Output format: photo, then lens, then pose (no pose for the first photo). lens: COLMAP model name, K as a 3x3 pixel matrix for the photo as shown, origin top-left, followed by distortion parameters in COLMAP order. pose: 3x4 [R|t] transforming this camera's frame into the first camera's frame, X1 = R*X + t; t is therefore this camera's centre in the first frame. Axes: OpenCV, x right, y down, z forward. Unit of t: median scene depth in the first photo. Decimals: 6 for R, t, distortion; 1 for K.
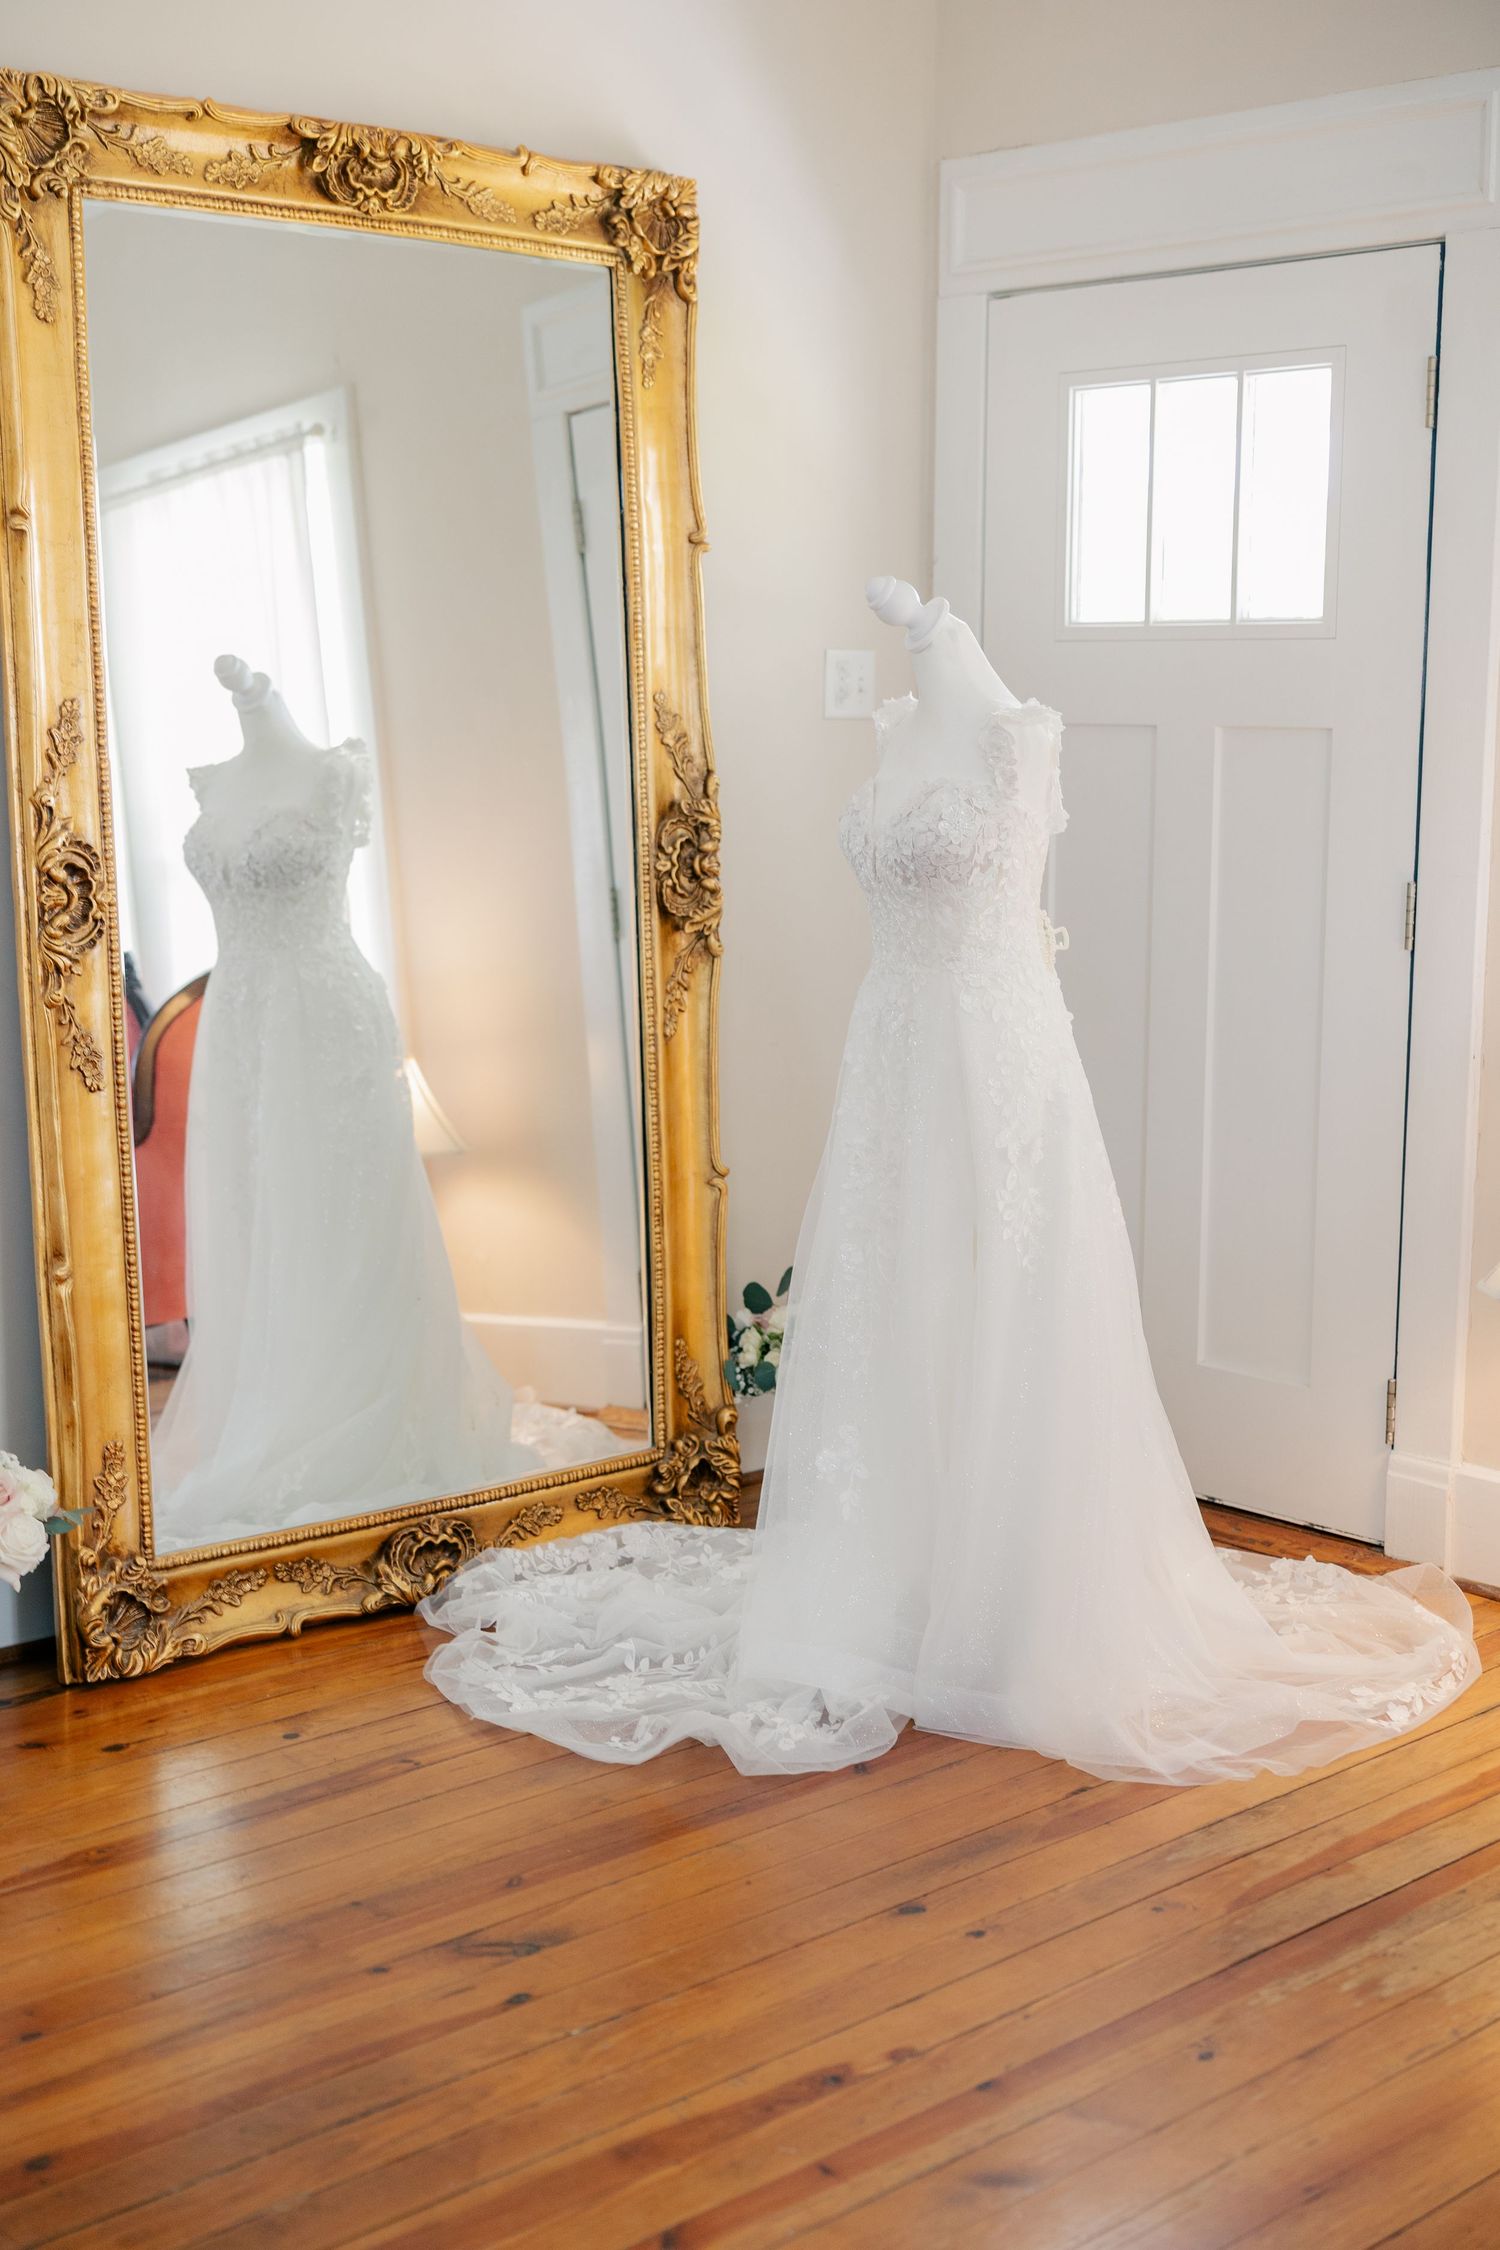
lens RADIAL K [[2846.7, 0, 739.8], [0, 2846.7, 1135.0], [0, 0, 1]] dist [-0.002545, 0.000000]
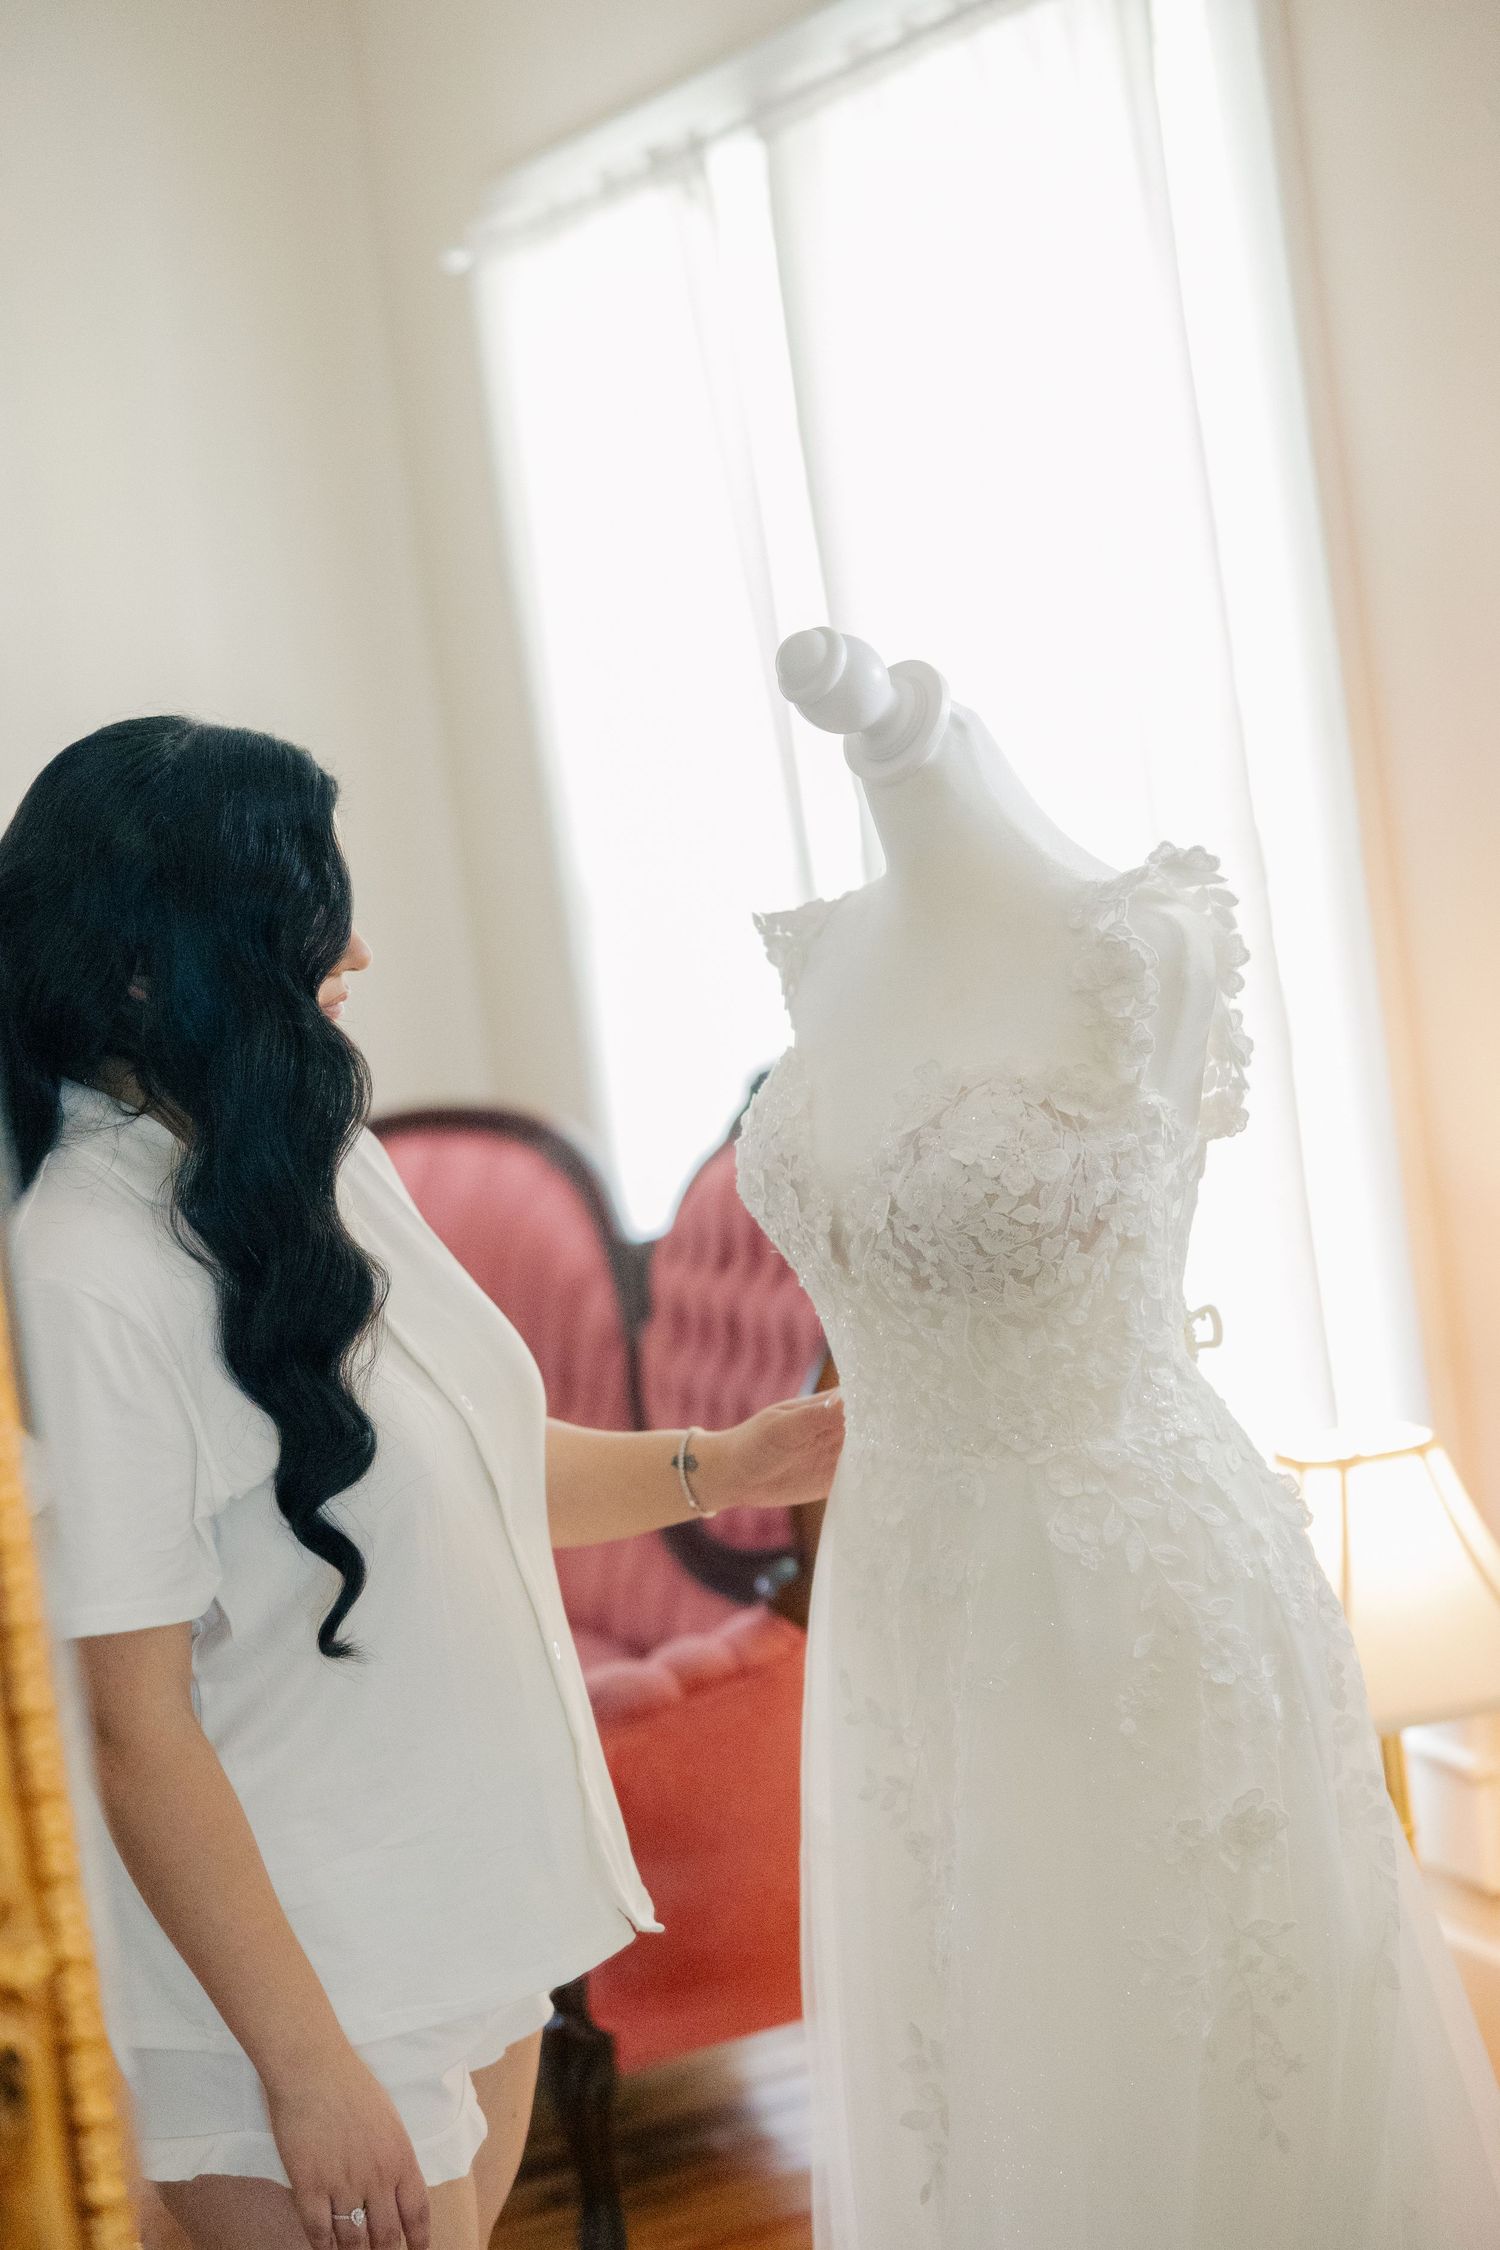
lens RADIAL K [[3815.6, 0, 737.0], [0, 3815.6, 1123.4], [0, 0, 1]] dist [-0.005891, 0.000000]
pose [[0.944588, -0.012184, -0.328031, -0.041176], [0.038639, 0.996491, 0.074254, -0.163747], [0.325975, -0.082814, 0.941744, 0.628049]]
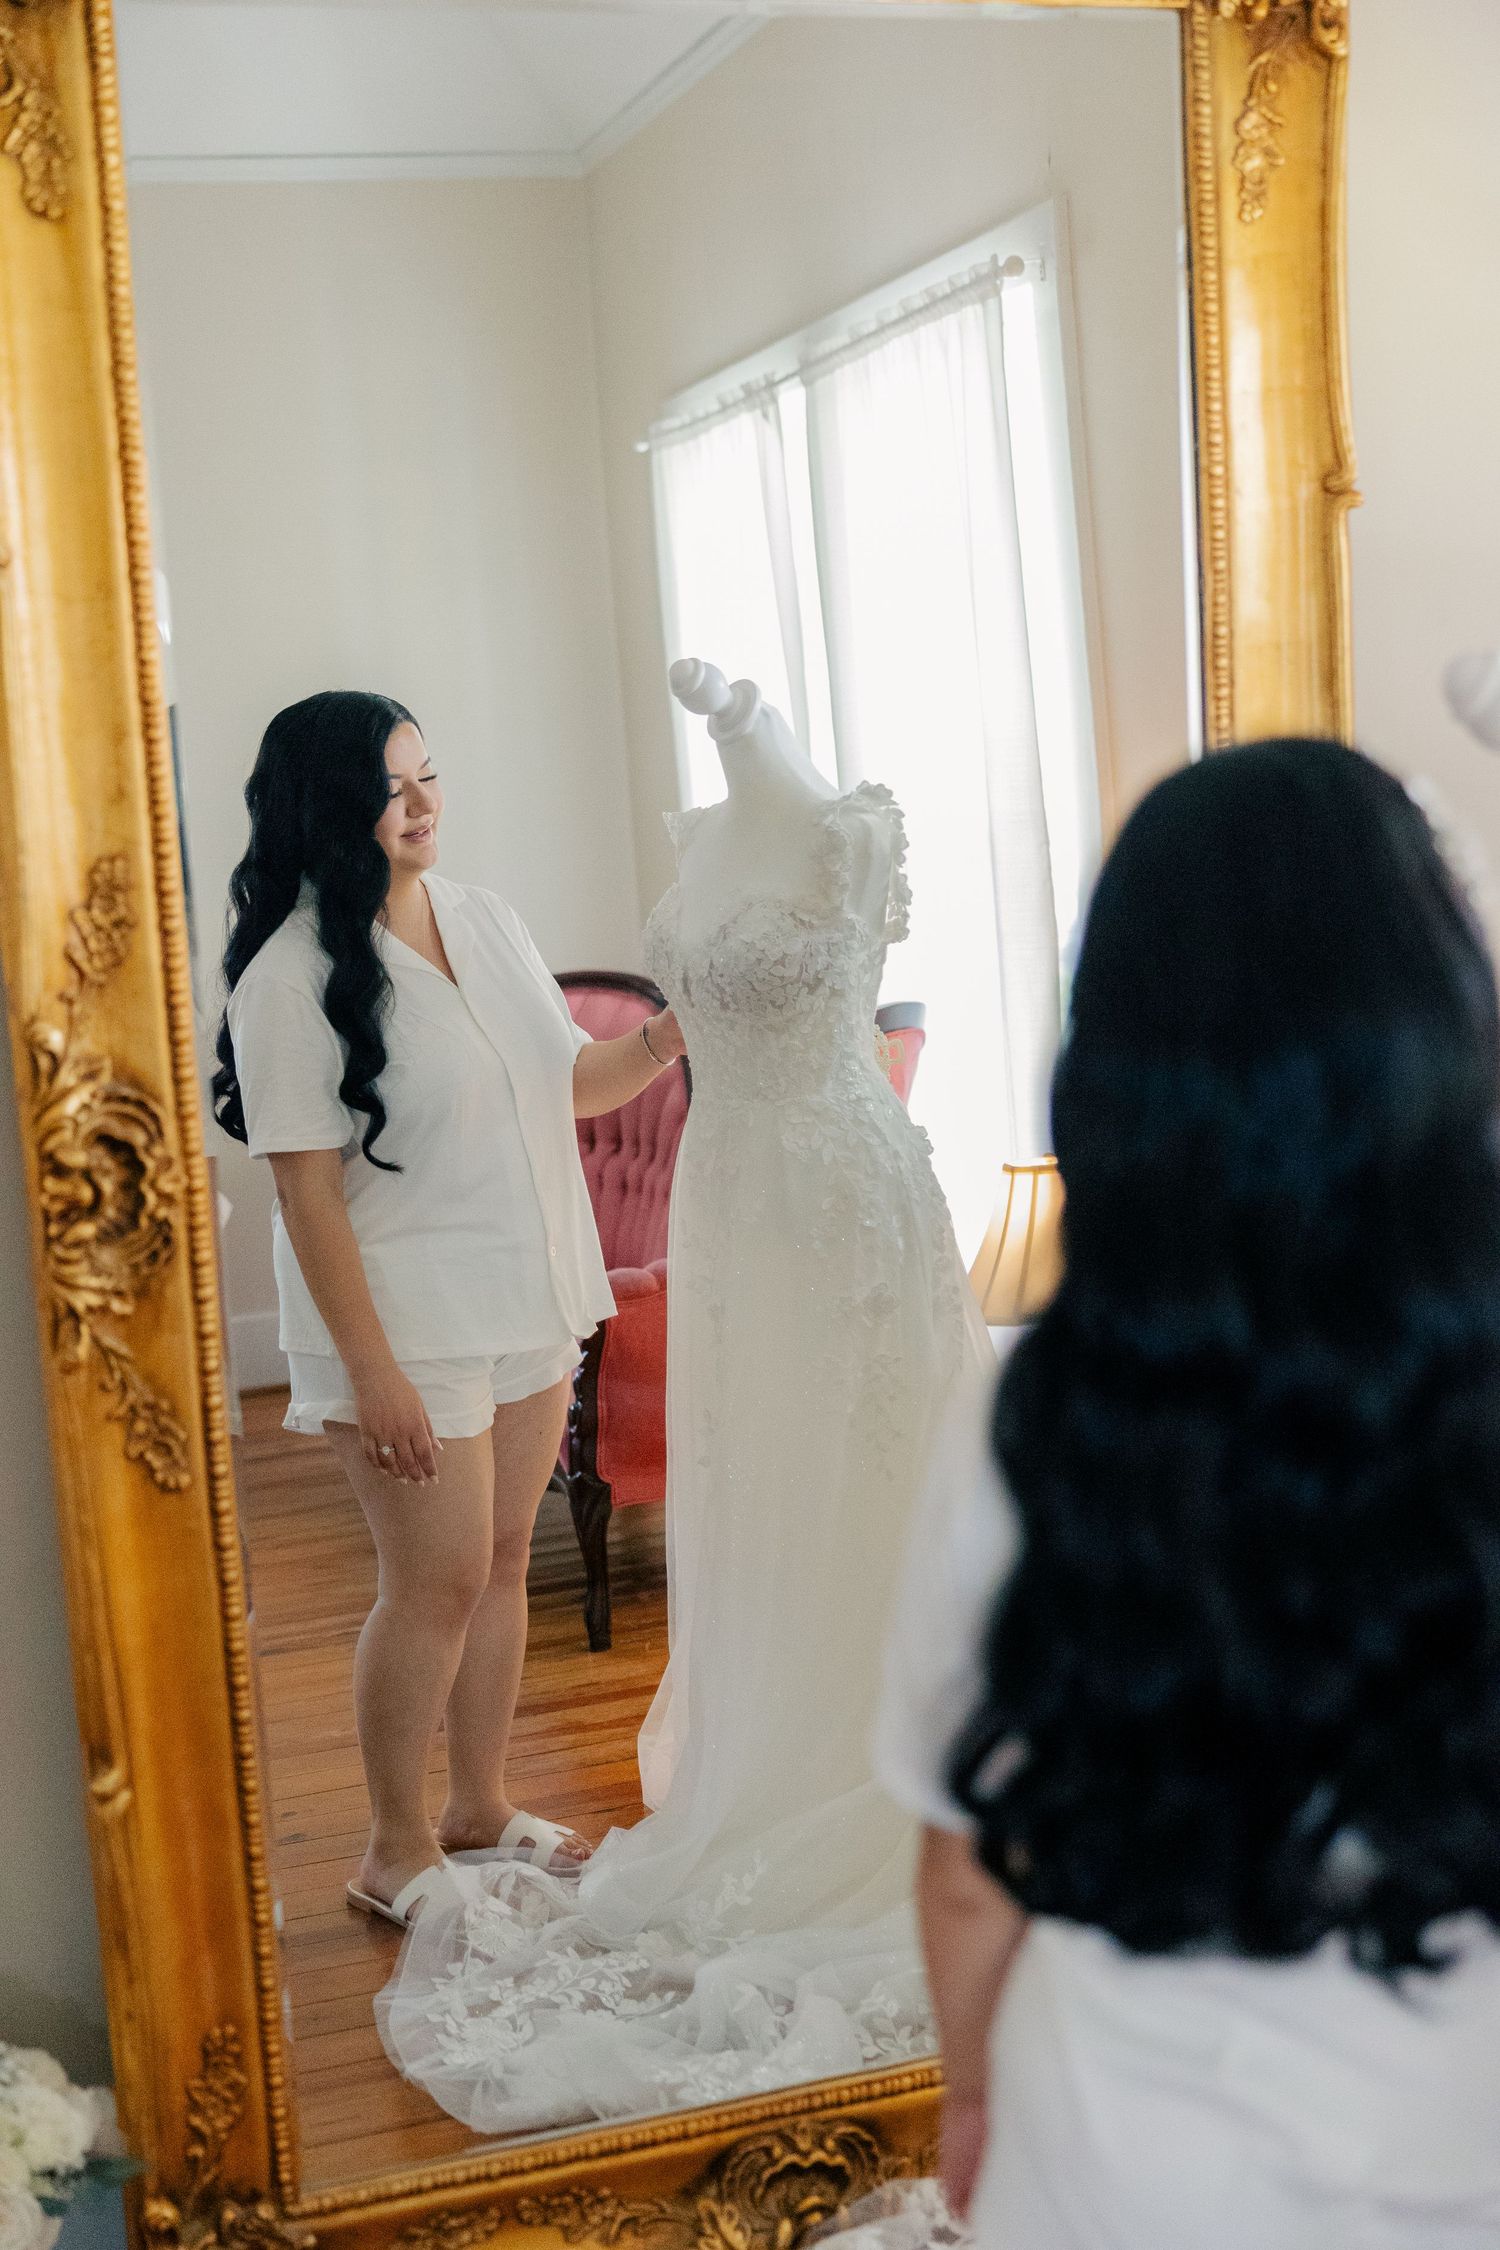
lens RADIAL K [[2795.6, 0, 747.2], [0, 2795.6, 1114.3], [0, 0, 1]] dist [0.005673, 0.000000]
pose [[0.918847, 0.054690, -0.390806, 0.106885], [-0.022446, 0.995990, 0.086606, -0.136475], [0.393975, -0.070805, 0.916390, 0.454100]]
